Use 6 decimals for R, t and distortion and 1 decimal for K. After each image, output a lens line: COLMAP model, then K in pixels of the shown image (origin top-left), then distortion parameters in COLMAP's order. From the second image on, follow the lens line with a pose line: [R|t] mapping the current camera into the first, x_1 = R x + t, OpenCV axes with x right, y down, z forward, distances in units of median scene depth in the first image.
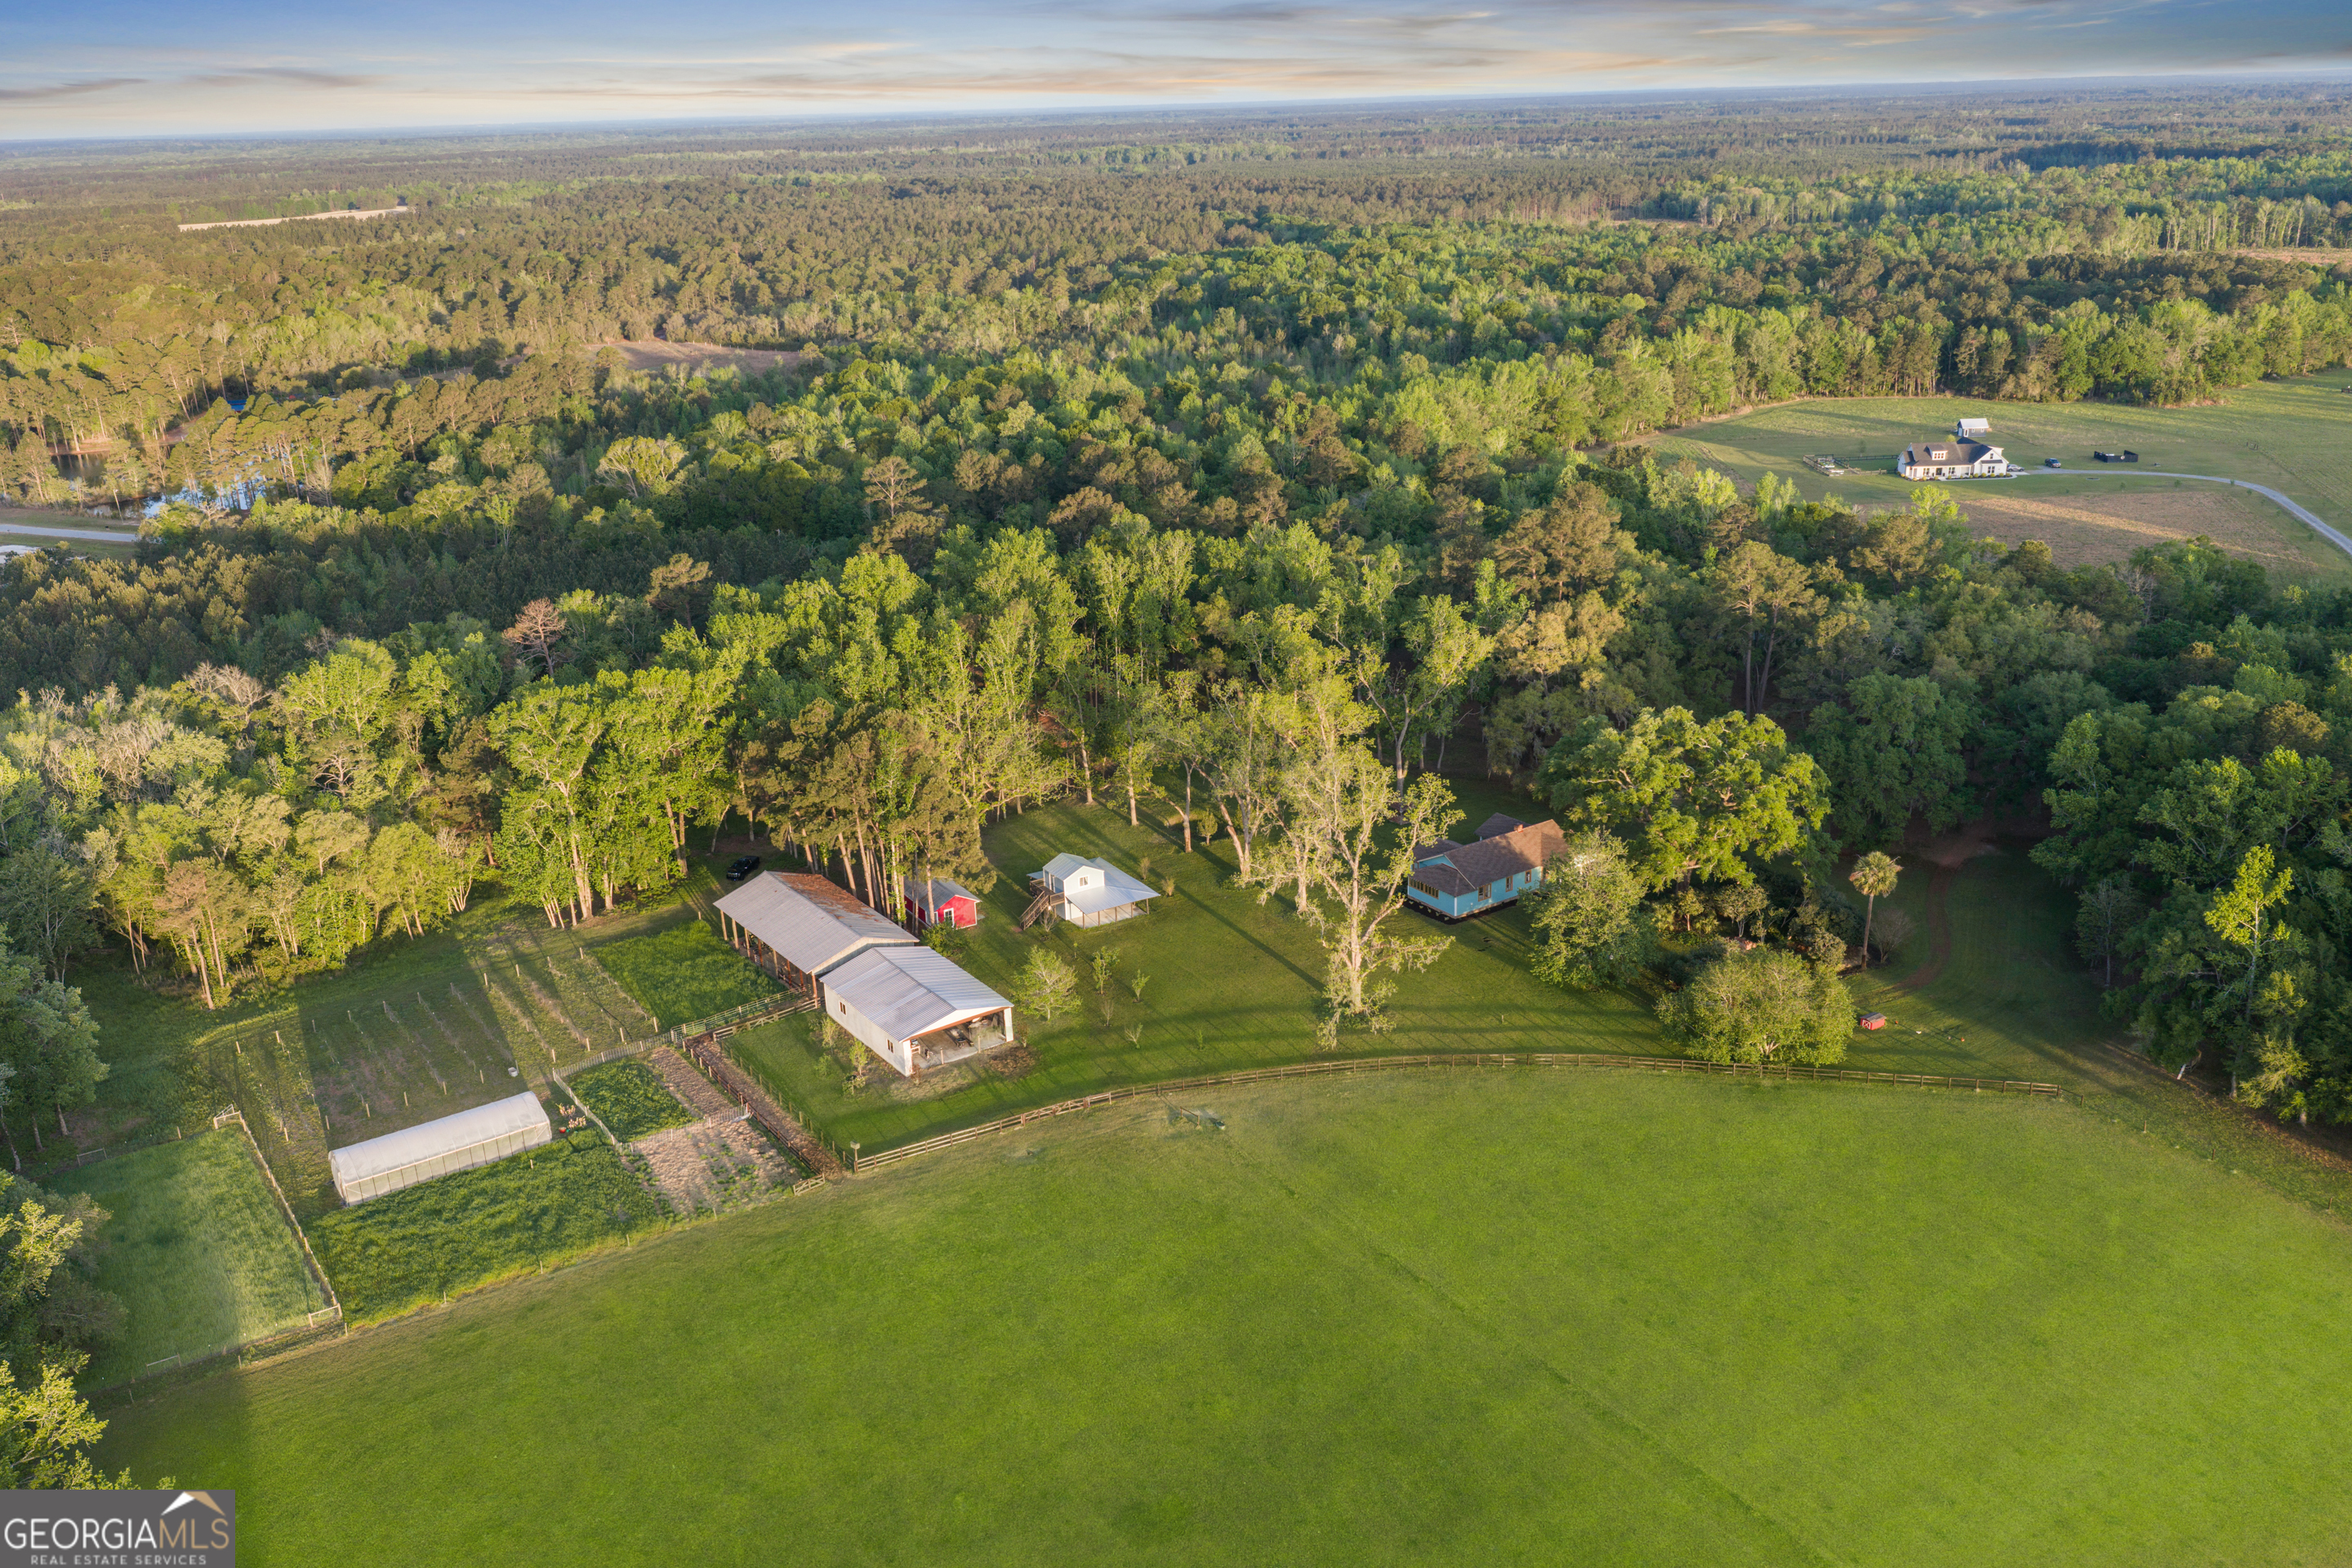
lens RADIAL K [[1951.4, 0, 1184.9], [0, 1951.4, 799.8], [0, 0, 1]] dist [0.025223, -0.037275]
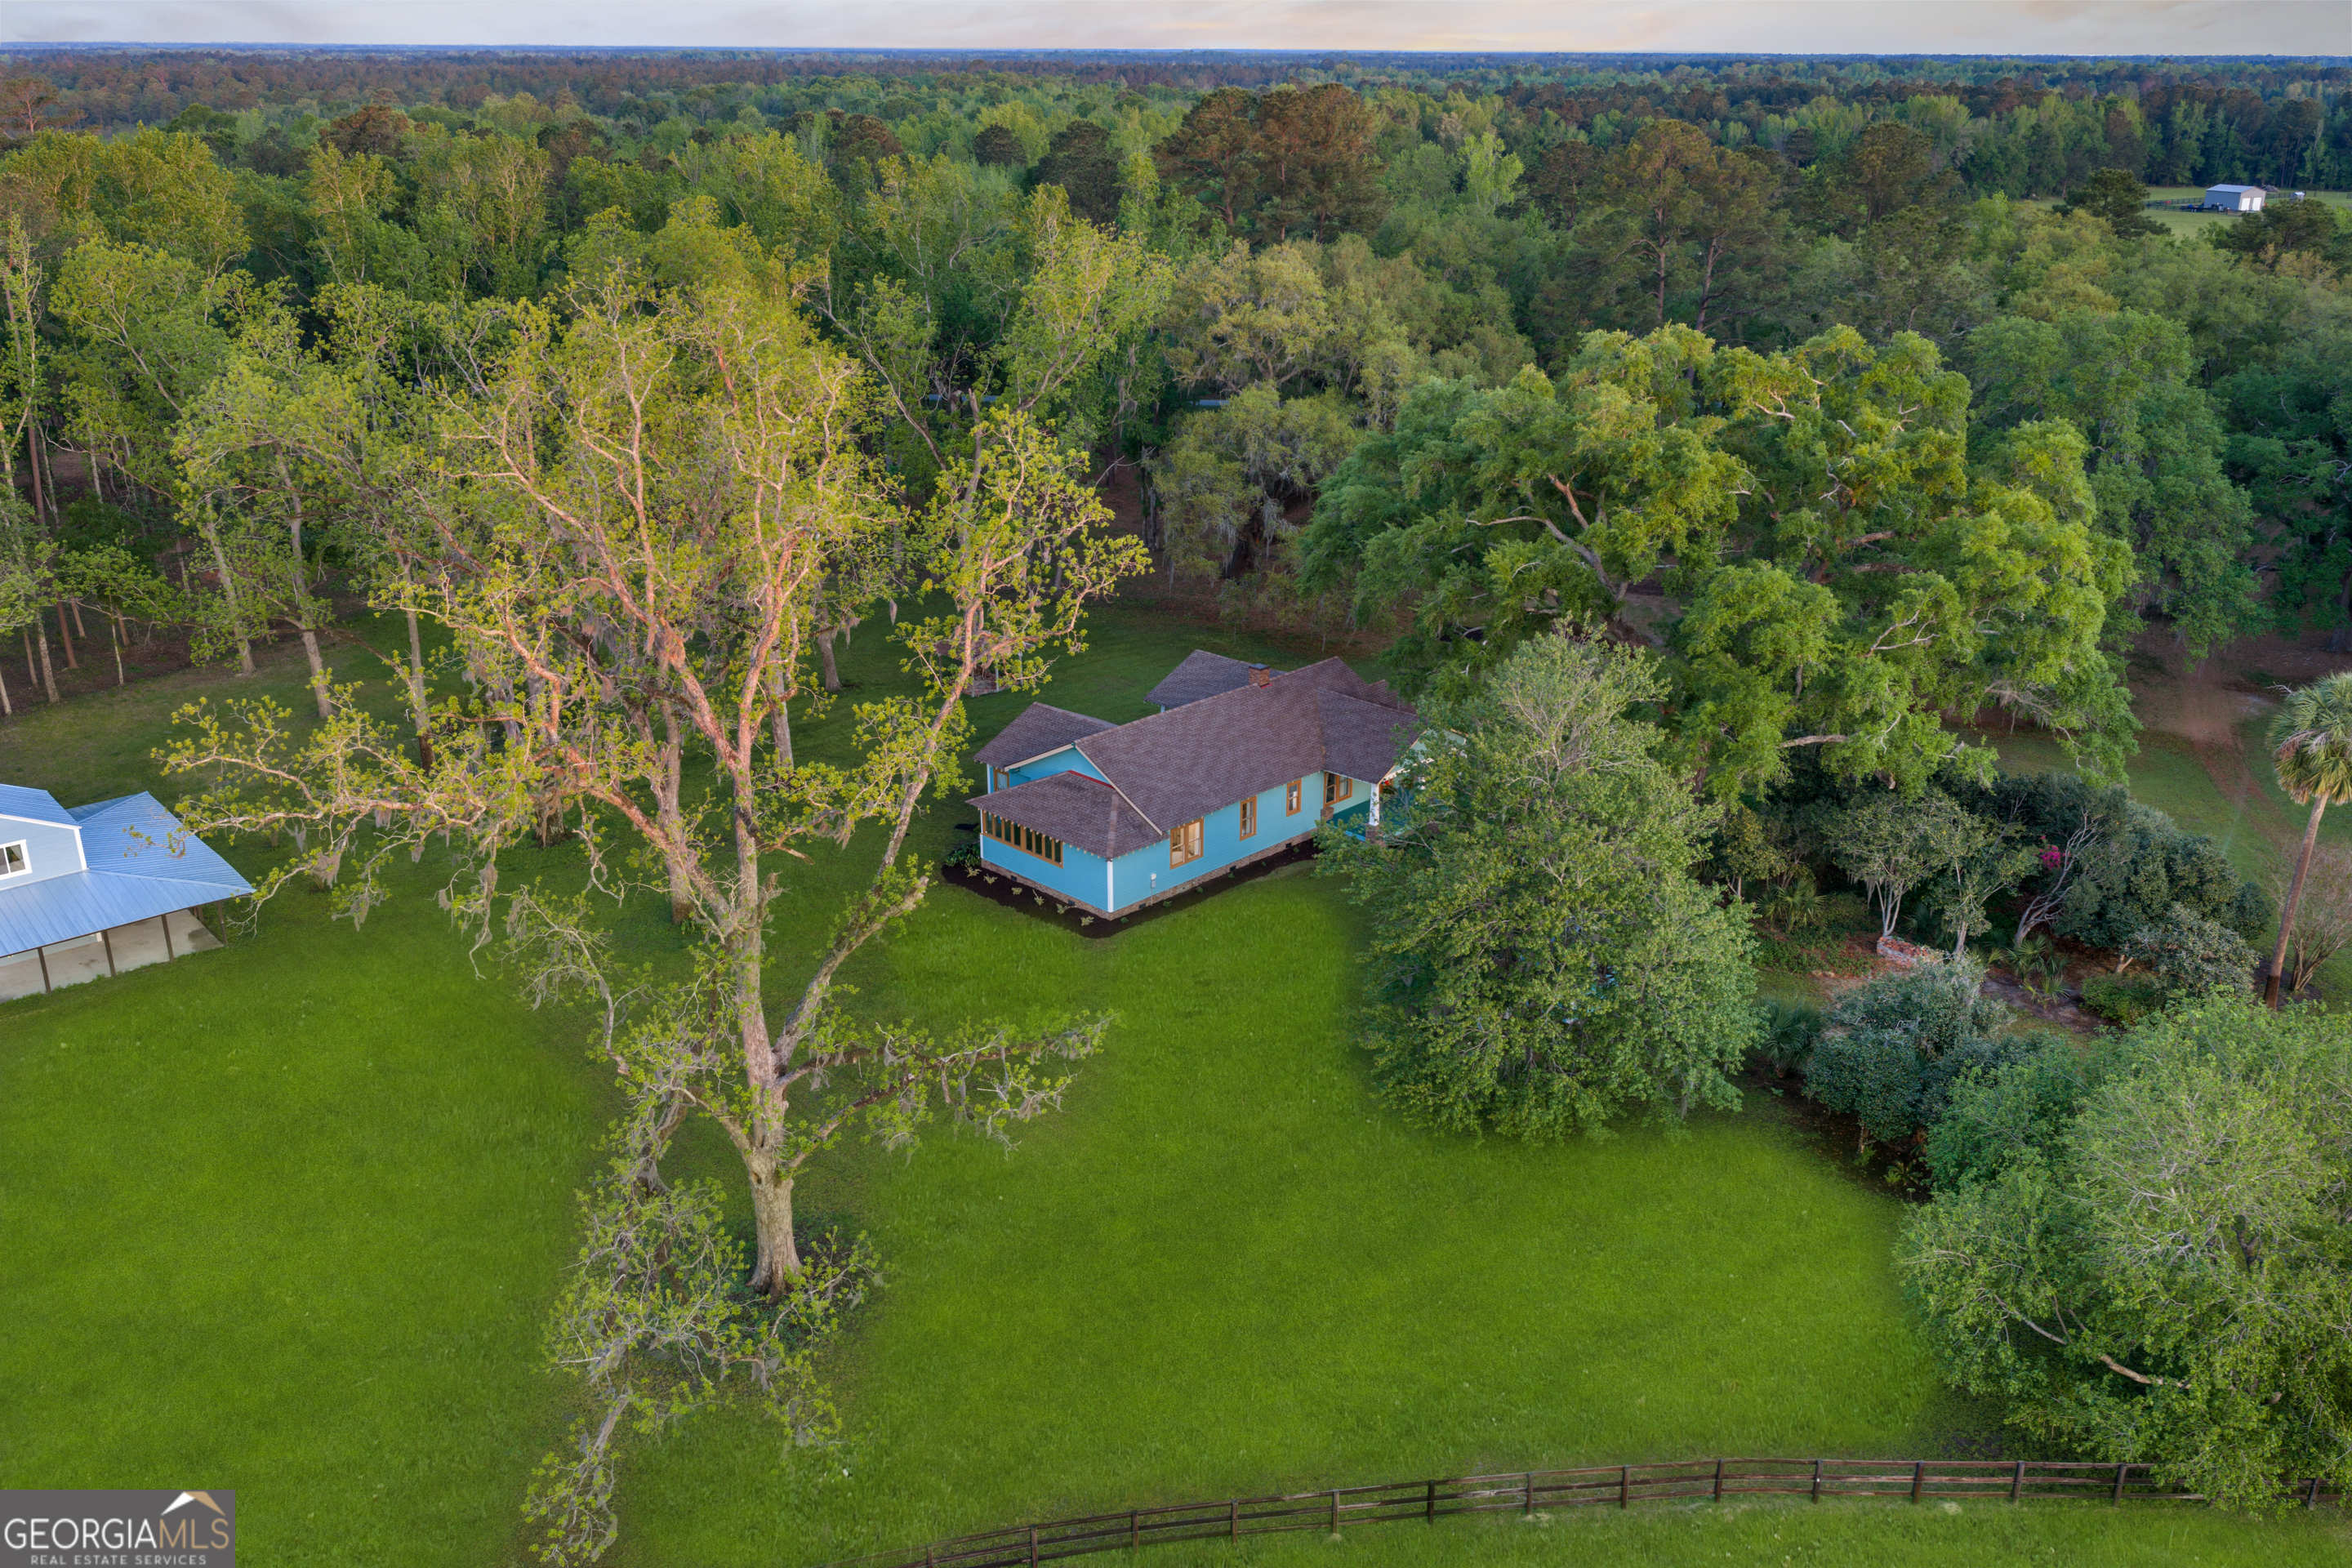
lens RADIAL K [[1951.4, 0, 1185.0], [0, 1951.4, 801.7], [0, 0, 1]] dist [0.025223, -0.037275]
pose [[0.981614, -0.036587, 0.187339, 0.081790], [0.032705, 0.999182, 0.023771, 0.029799], [-0.188056, -0.017207, 0.982008, 0.618269]]
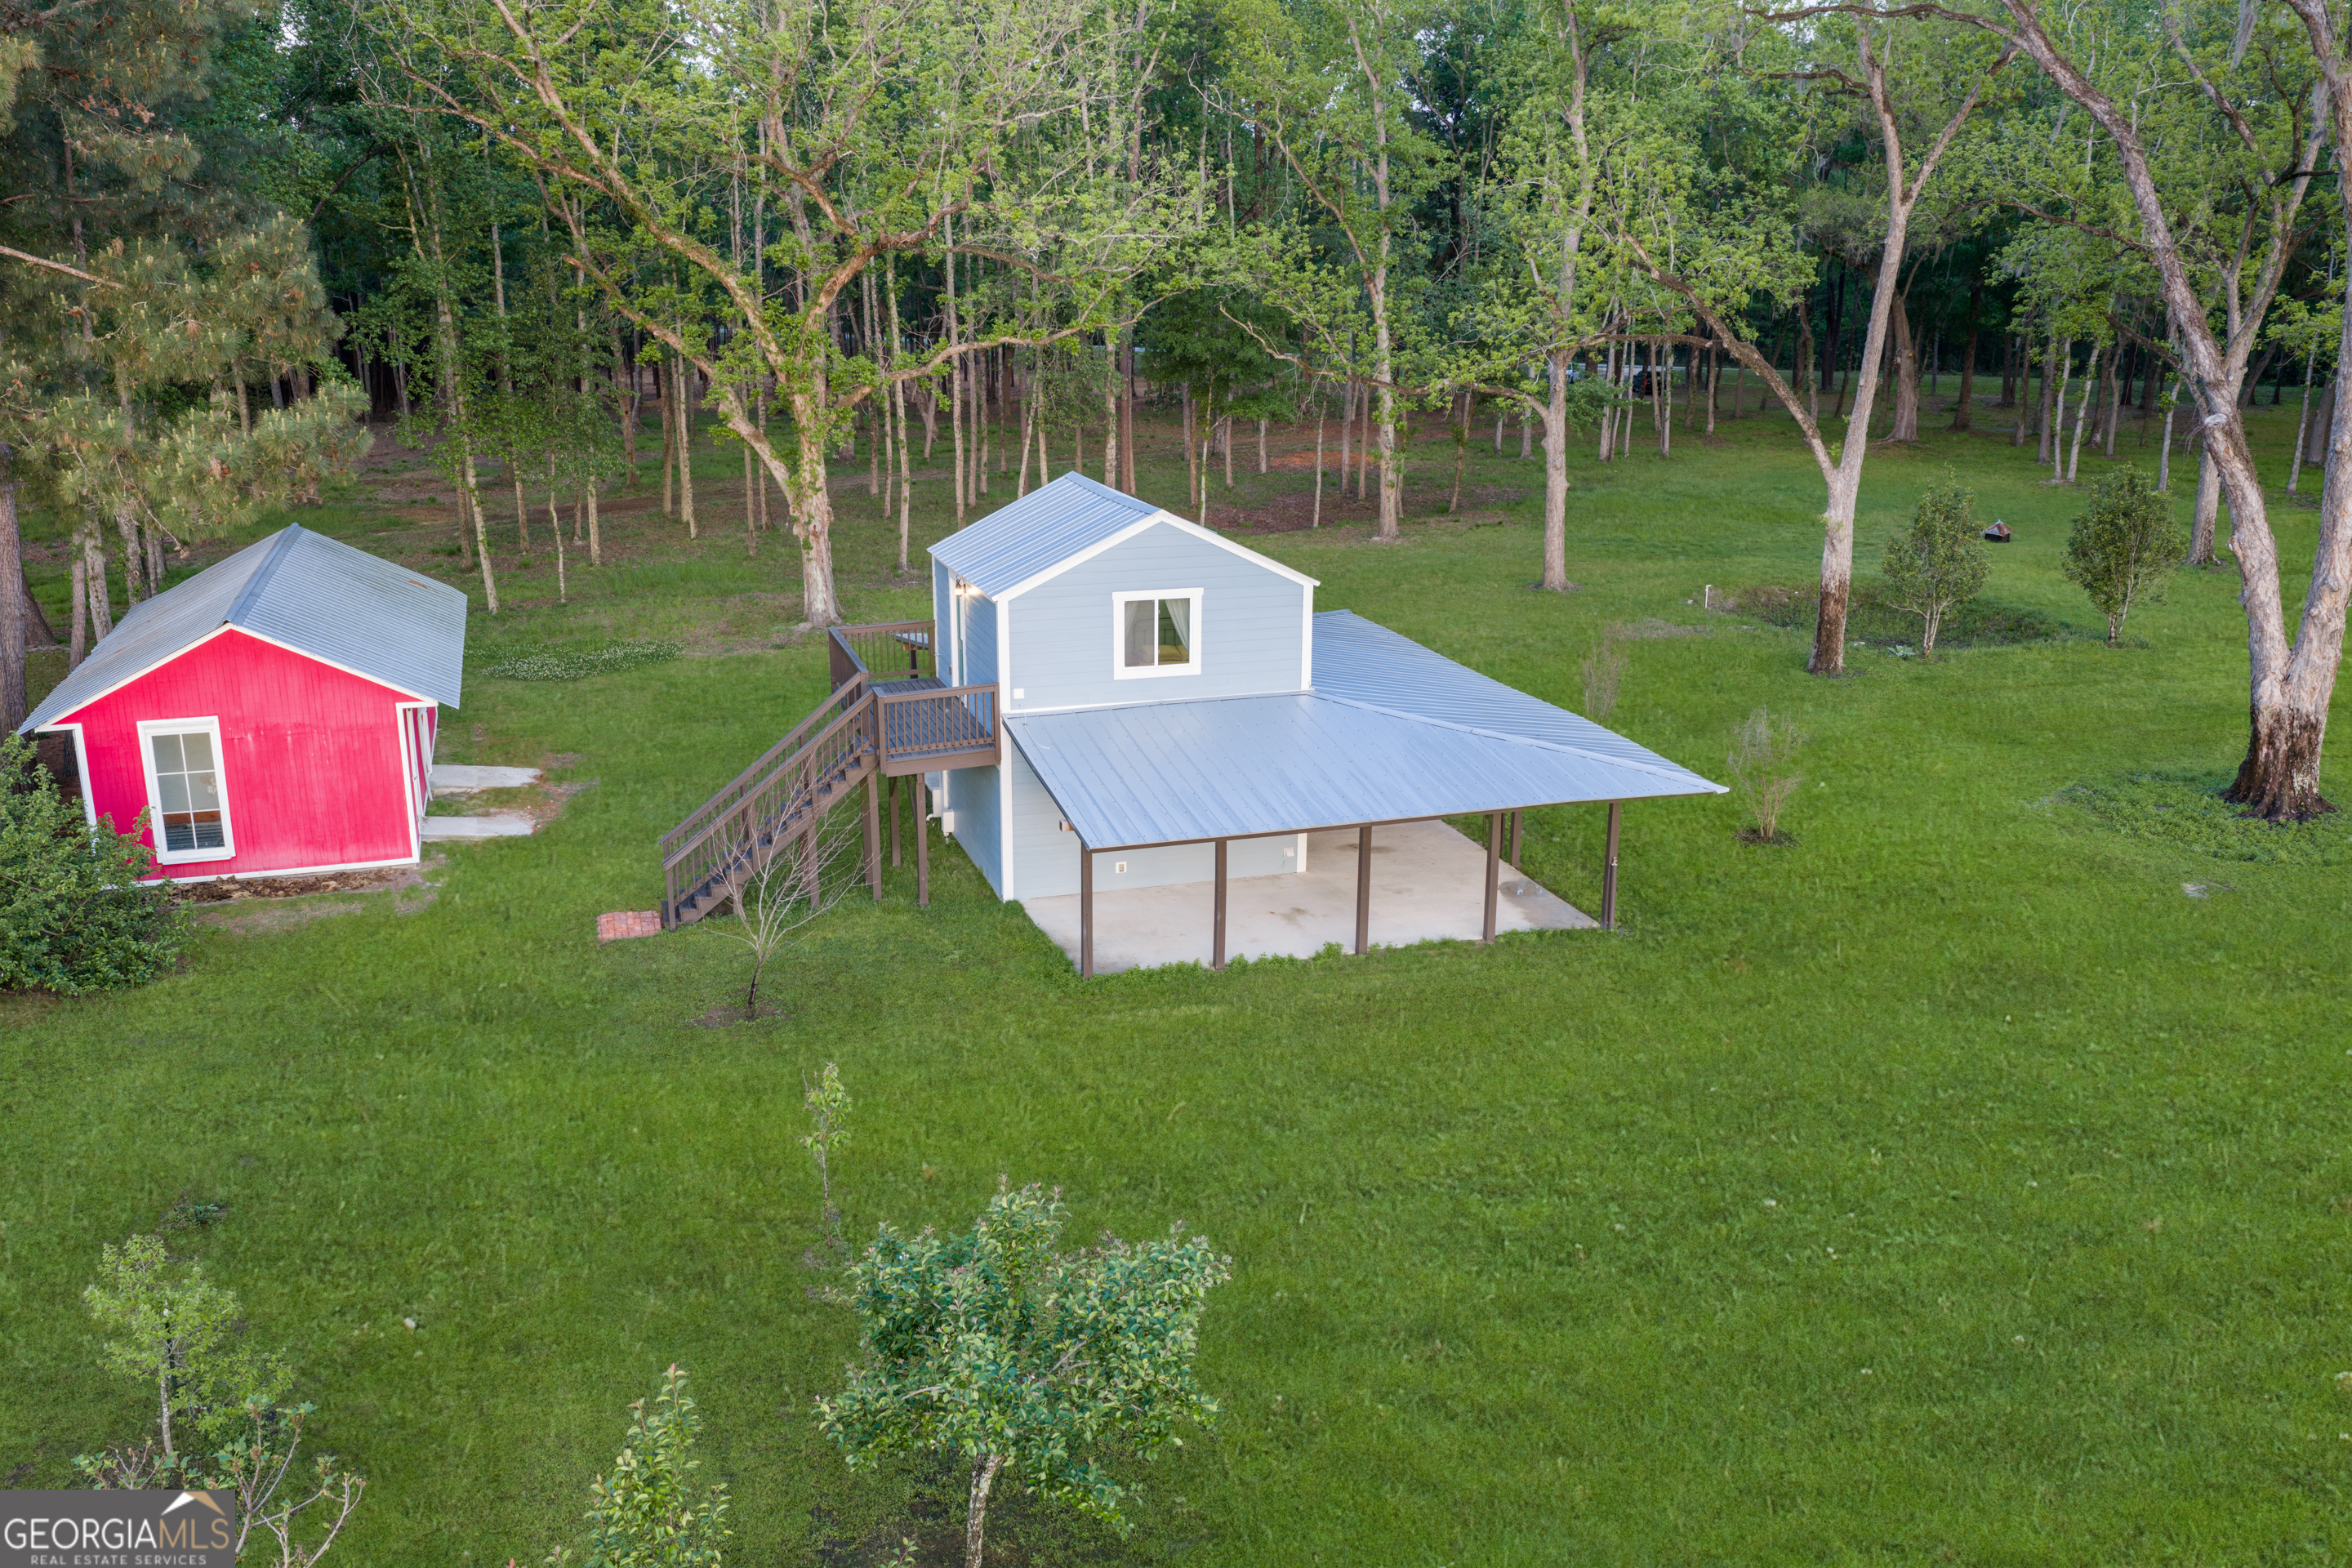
lens RADIAL K [[1951.4, 0, 1179.4], [0, 1951.4, 777.0], [0, 0, 1]] dist [0.025223, -0.037275]
pose [[0.973260, 0.096950, -0.208245, -0.020520], [-0.110405, 0.992420, -0.053966, 0.057795], [0.201435, 0.075514, 0.976587, 0.847896]]
